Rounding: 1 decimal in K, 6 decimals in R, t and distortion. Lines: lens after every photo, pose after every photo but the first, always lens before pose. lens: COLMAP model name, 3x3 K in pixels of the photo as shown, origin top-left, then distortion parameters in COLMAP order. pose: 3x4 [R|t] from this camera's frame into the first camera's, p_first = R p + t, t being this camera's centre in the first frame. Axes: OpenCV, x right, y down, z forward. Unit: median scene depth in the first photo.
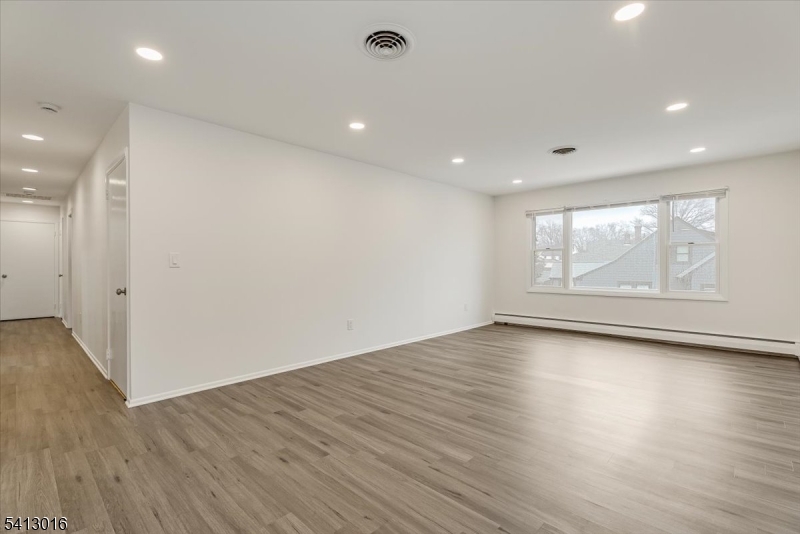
lens RADIAL K [[366.9, 0, 400.0], [0, 366.9, 267.0], [0, 0, 1]] dist [0.002829, 0.000377]
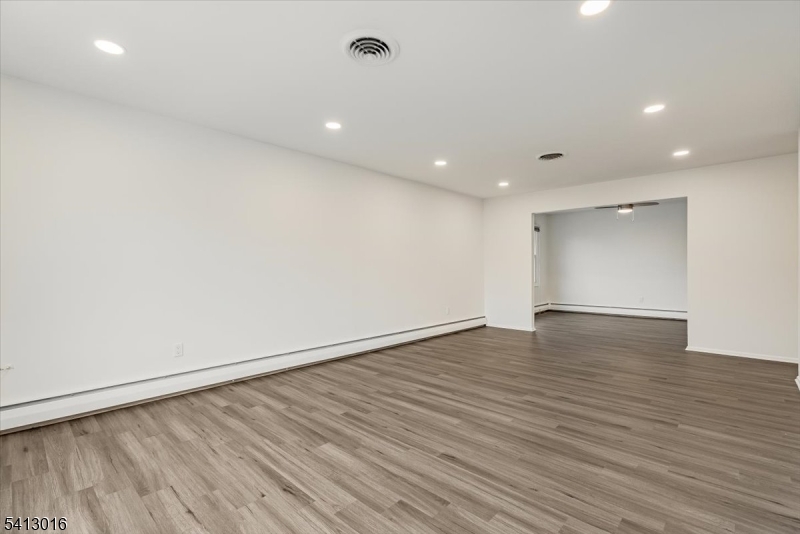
lens RADIAL K [[366.9, 0, 400.0], [0, 366.9, 267.0], [0, 0, 1]] dist [0.002829, 0.000377]
pose [[-0.999888, 0.013294, -0.006858, 0.499687], [0.013319, 0.999905, -0.003575, -0.008427], [0.006810, -0.003666, -0.999970, 1.870131]]
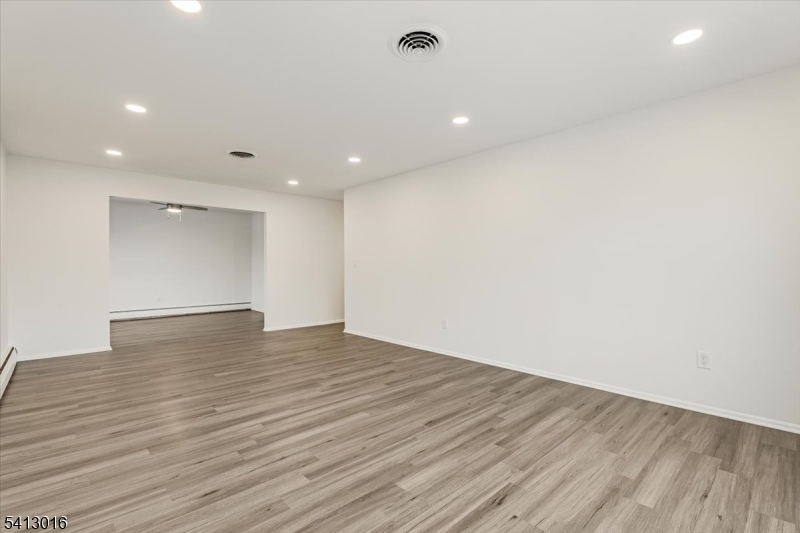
lens RADIAL K [[366.9, 0, 400.0], [0, 366.9, 266.5], [0, 0, 1]] dist [0.002829, 0.000377]
pose [[-0.057602, 0.006154, -0.998321, 1.177727], [-0.000553, 0.999981, 0.006196, -0.013503], [0.998339, 0.000909, -0.057598, 1.221295]]
